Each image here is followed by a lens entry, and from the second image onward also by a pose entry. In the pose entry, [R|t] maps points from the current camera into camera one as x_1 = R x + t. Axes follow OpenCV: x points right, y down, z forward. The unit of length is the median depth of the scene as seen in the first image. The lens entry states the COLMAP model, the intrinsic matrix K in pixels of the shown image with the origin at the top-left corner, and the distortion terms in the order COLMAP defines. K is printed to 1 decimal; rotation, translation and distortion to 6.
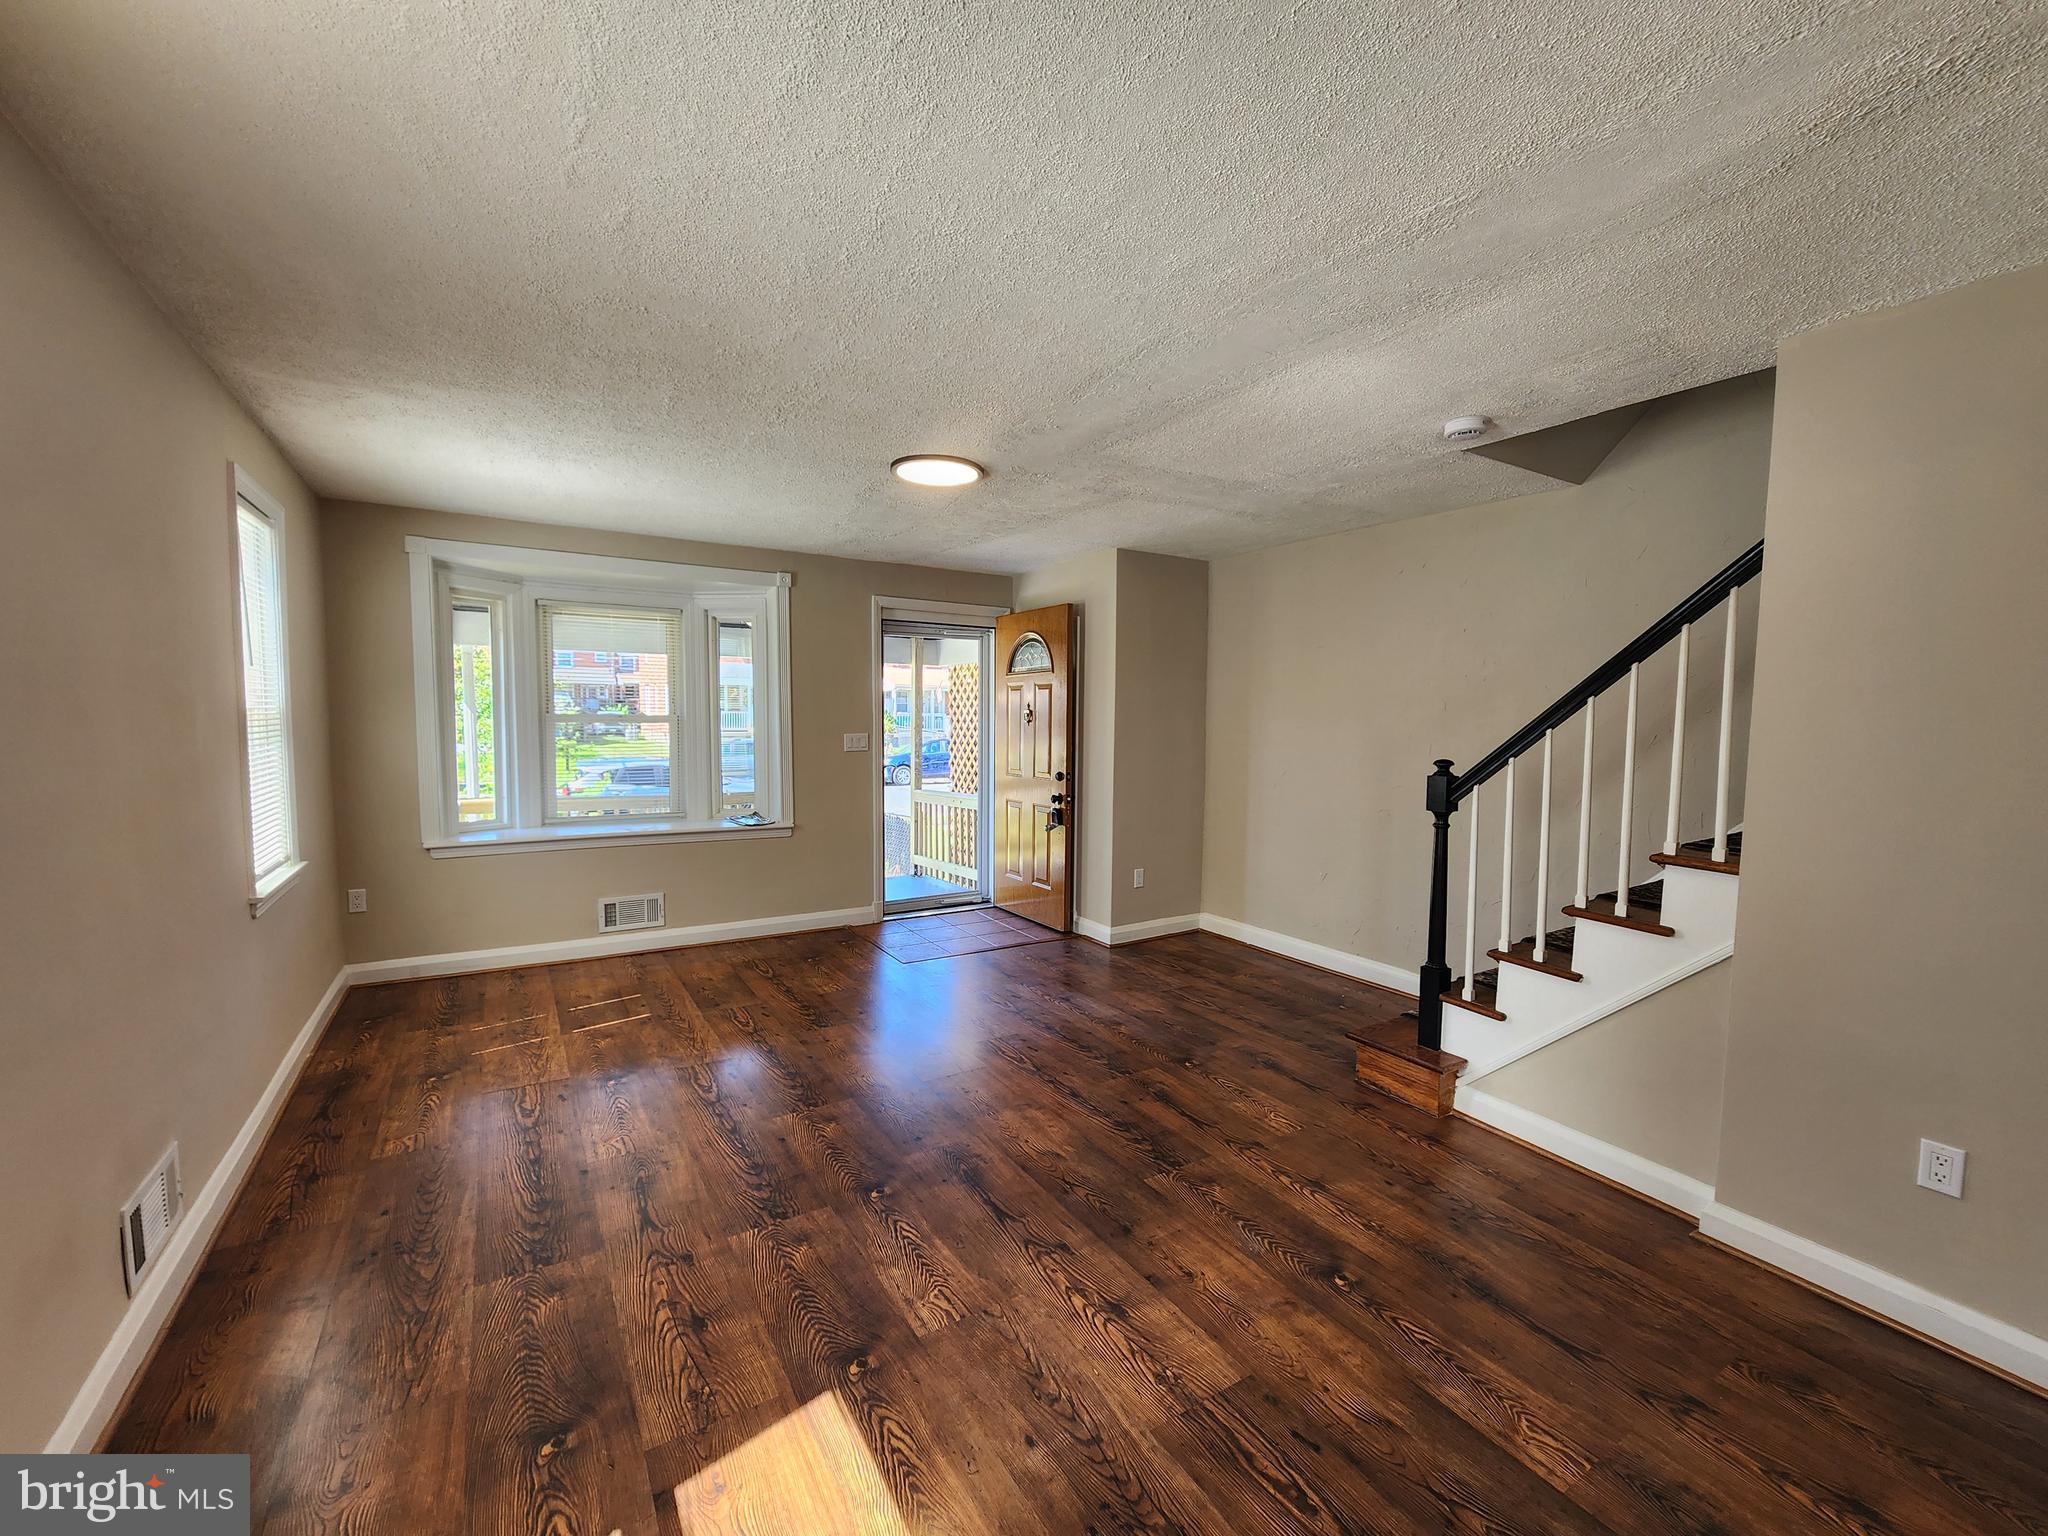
lens RADIAL K [[845.2, 0, 1023.7], [0, 845.2, 773.0], [0, 0, 1]] dist [-0.002741, 0.001780]
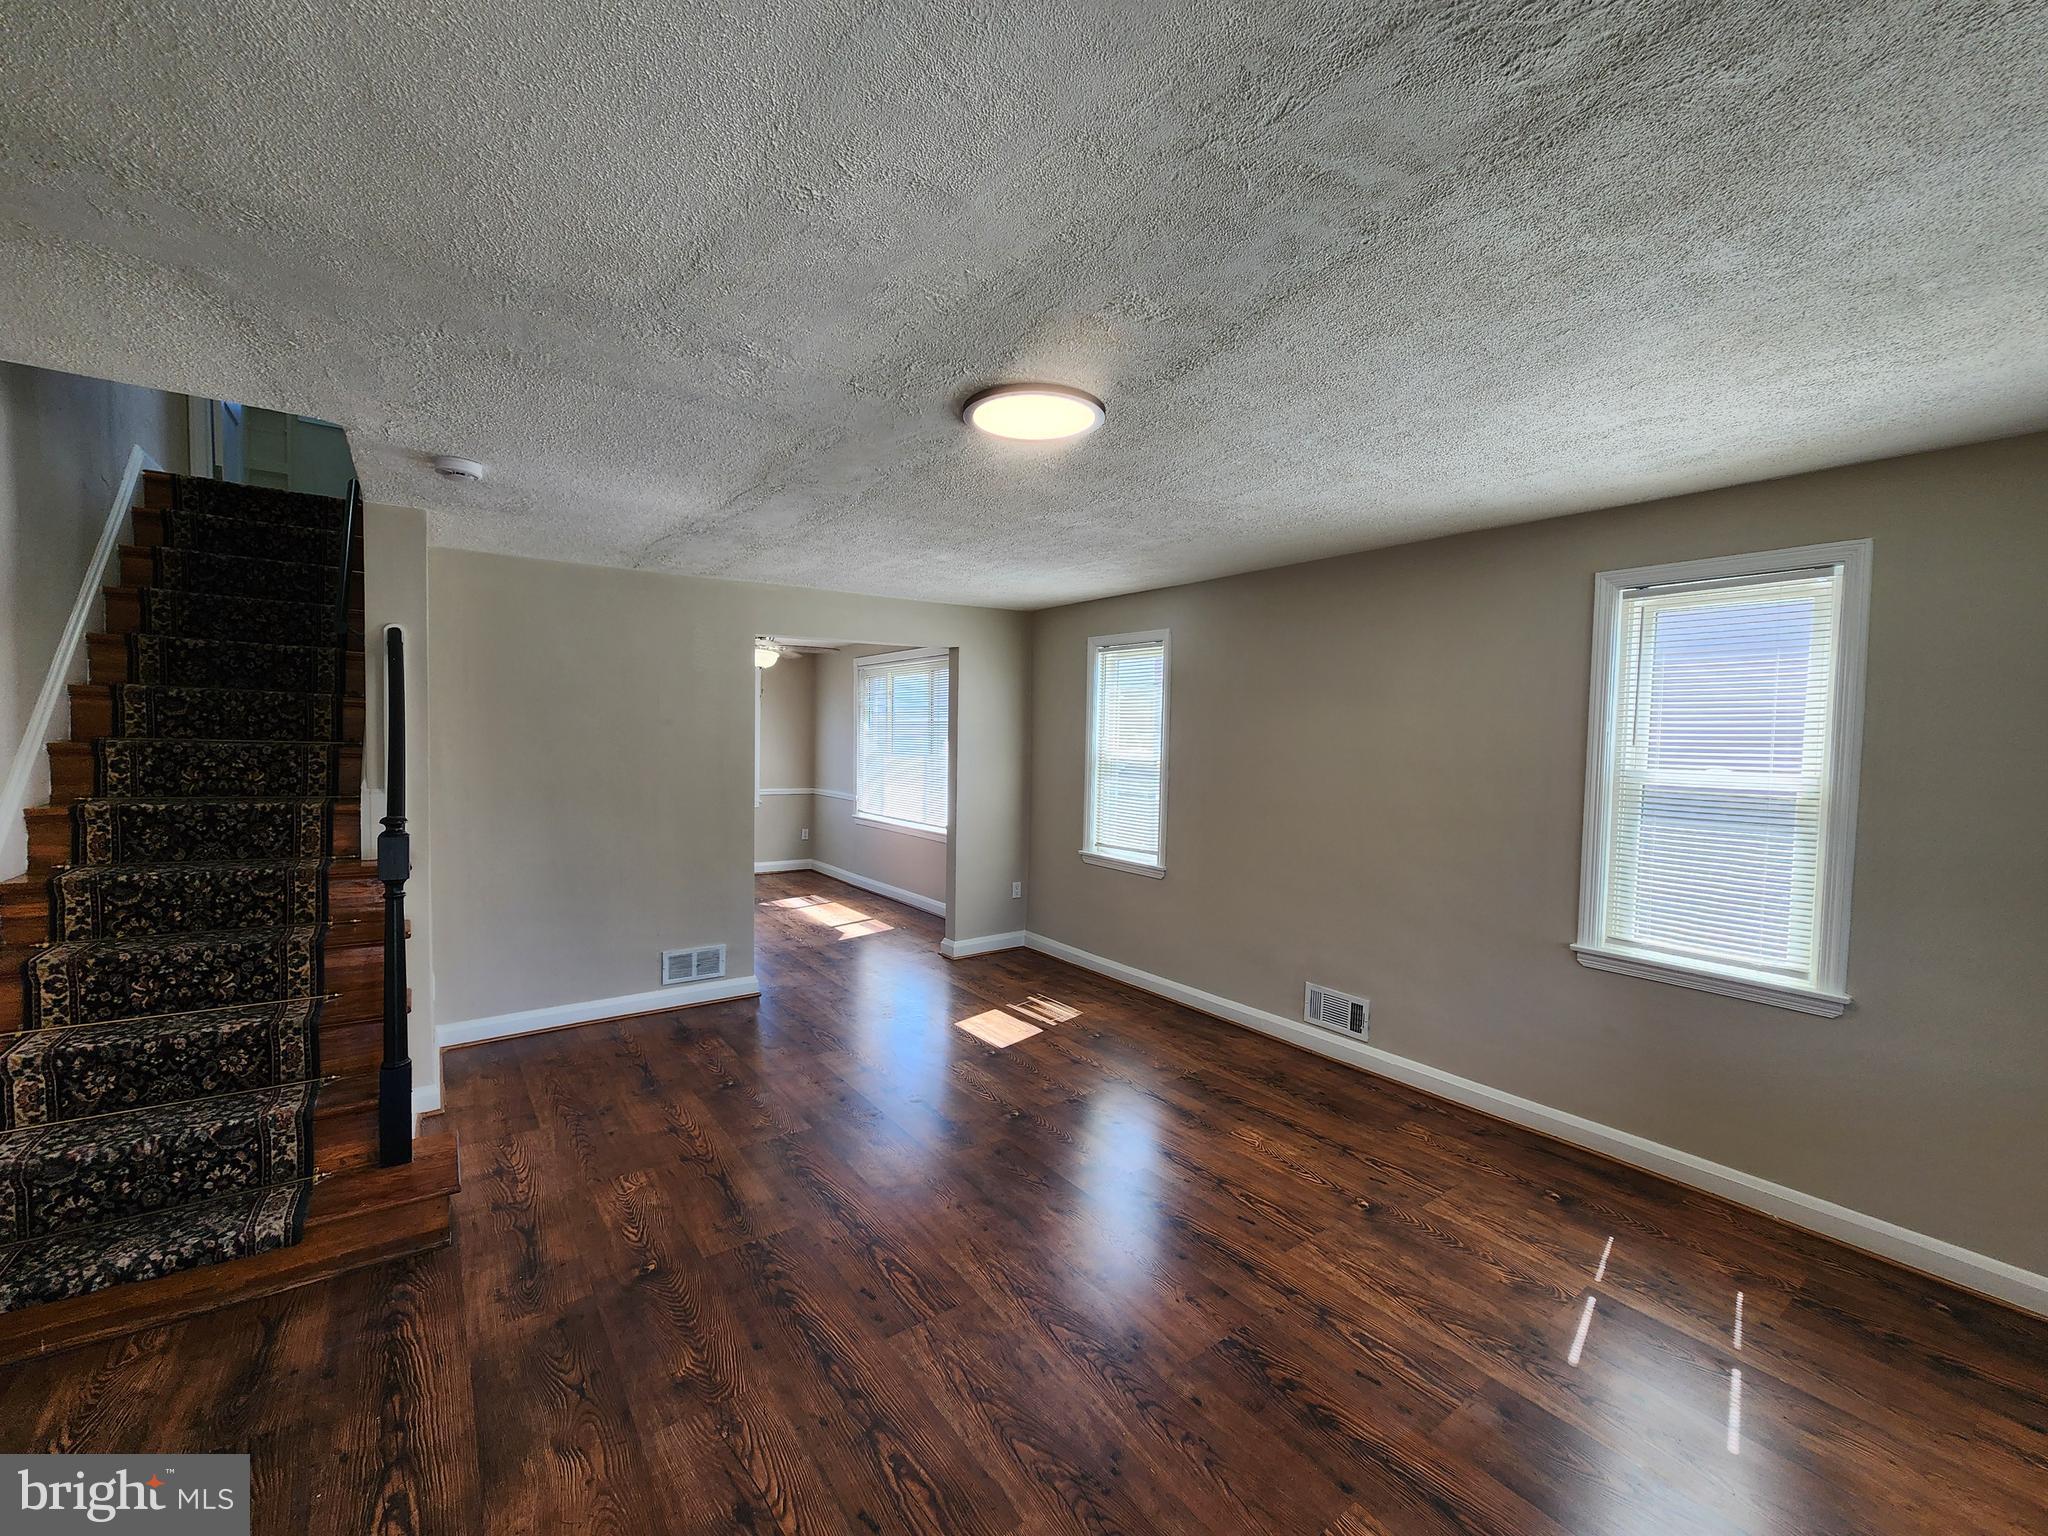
lens RADIAL K [[845.2, 0, 1028.7], [0, 845.2, 761.5], [0, 0, 1]] dist [-0.002741, 0.001780]
pose [[-0.996738, -0.026129, -0.076362, -0.072137], [-0.033929, 0.994133, 0.102706, -0.208310], [0.073231, 0.104962, -0.991776, 2.201535]]
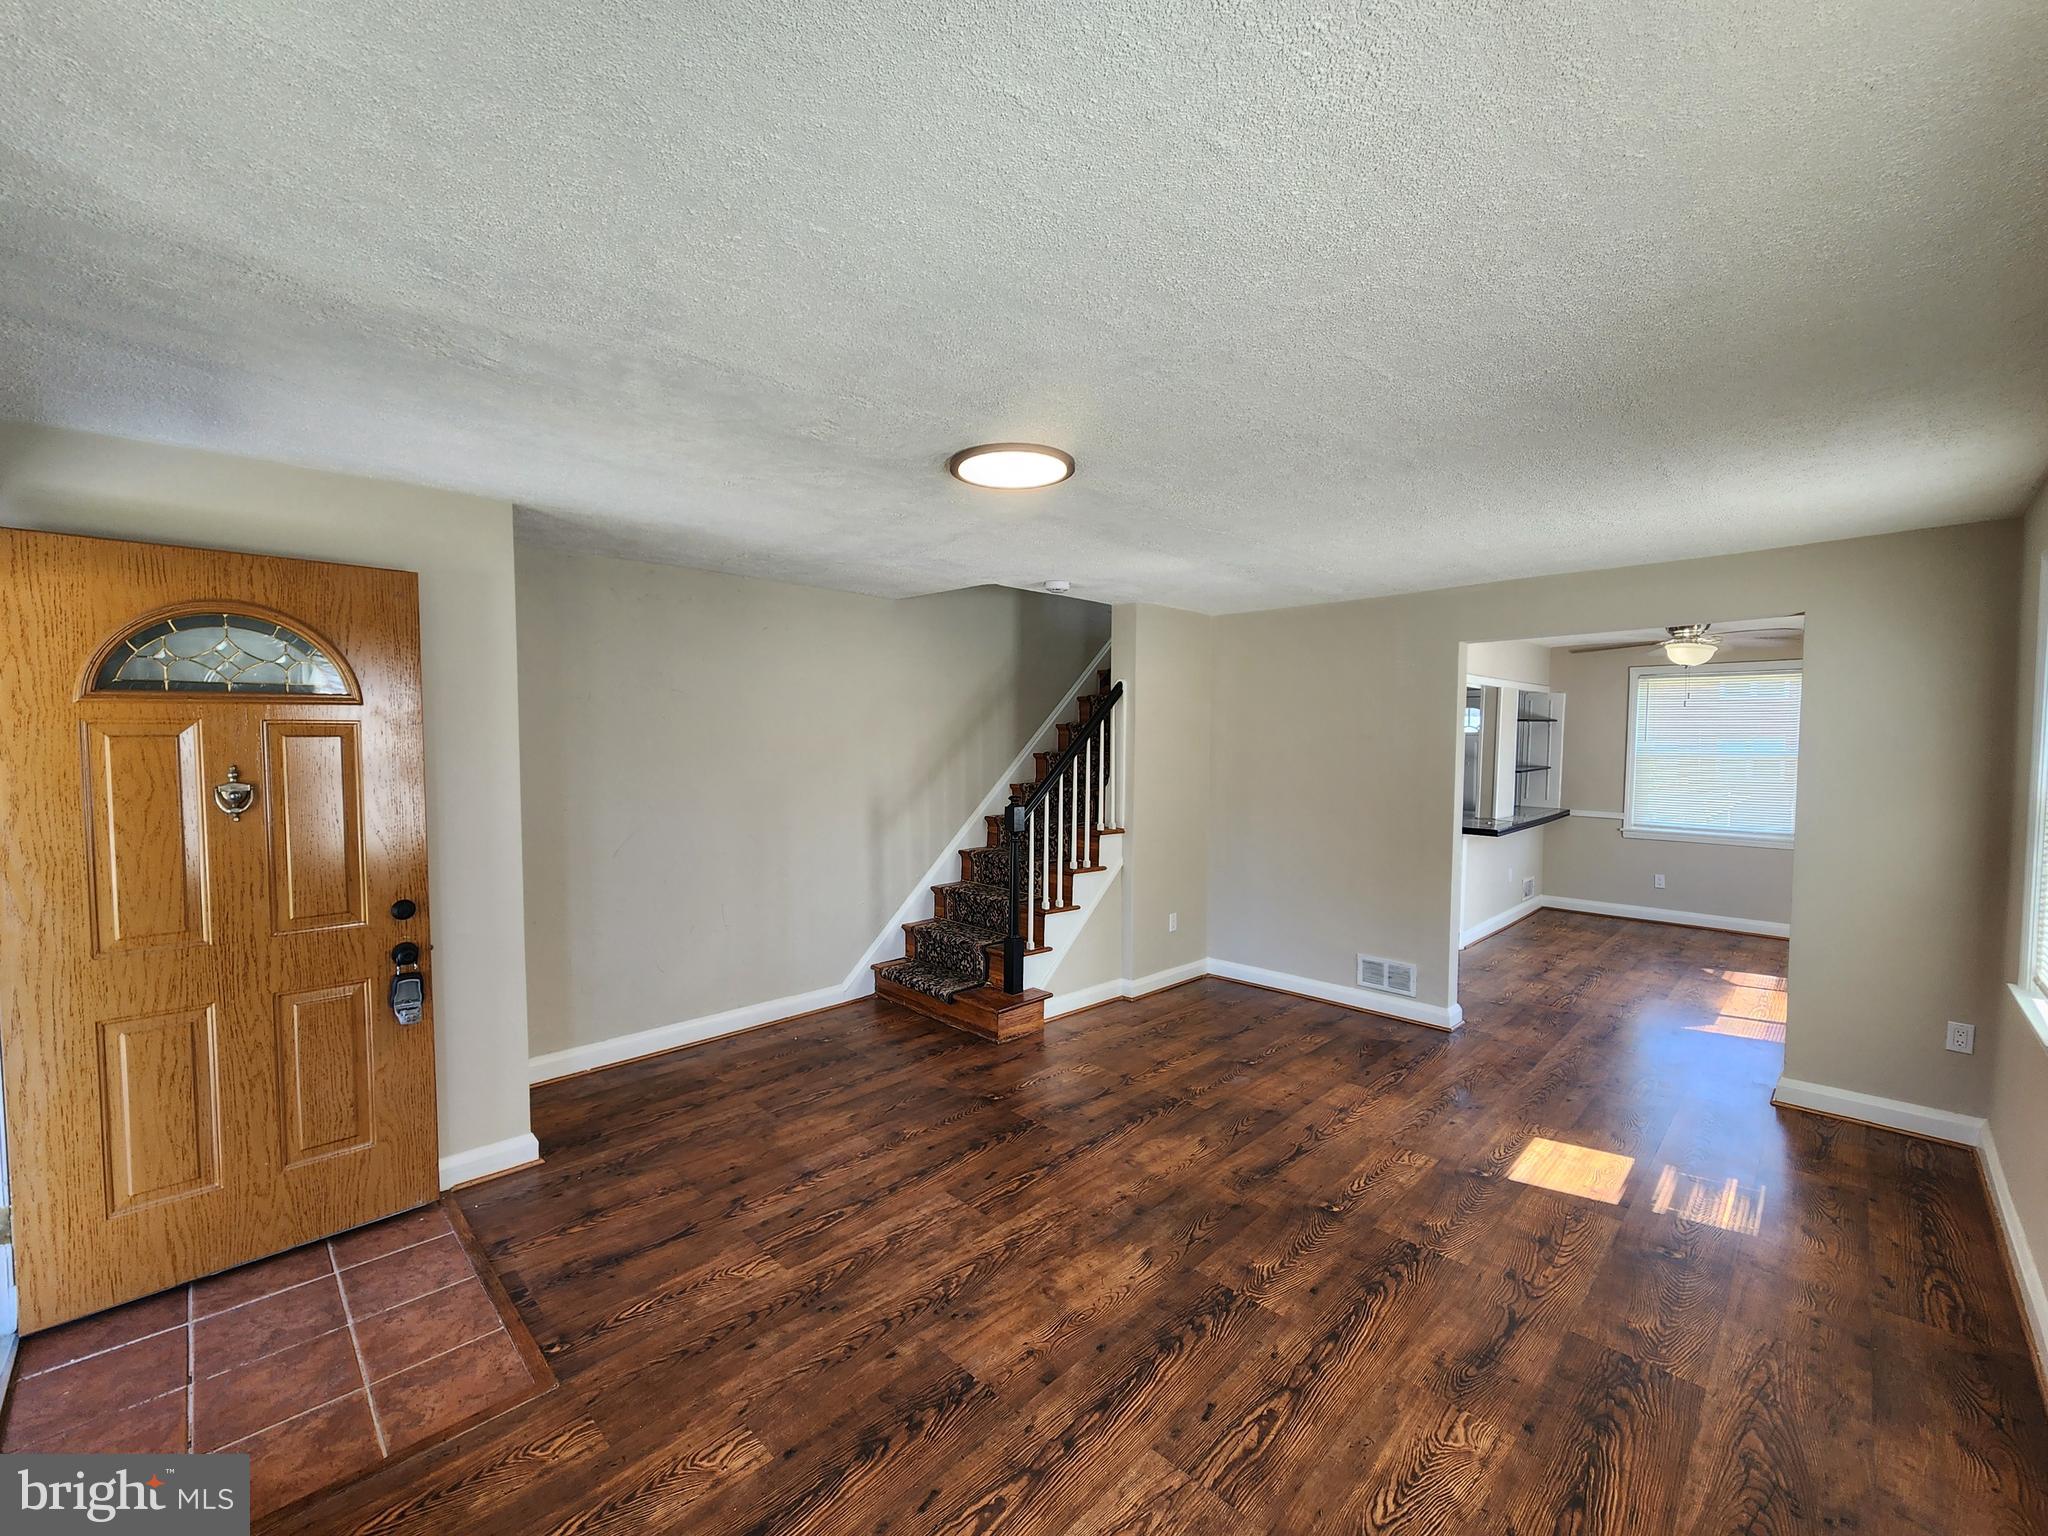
lens RADIAL K [[845.2, 0, 1031.1], [0, 845.2, 779.8], [0, 0, 1]] dist [-0.002741, 0.001780]
pose [[-0.235038, -0.064496, 0.969844, -1.094587], [0.062573, 0.994722, 0.081315, -0.188841], [-0.969970, 0.079798, -0.229762, 1.536451]]
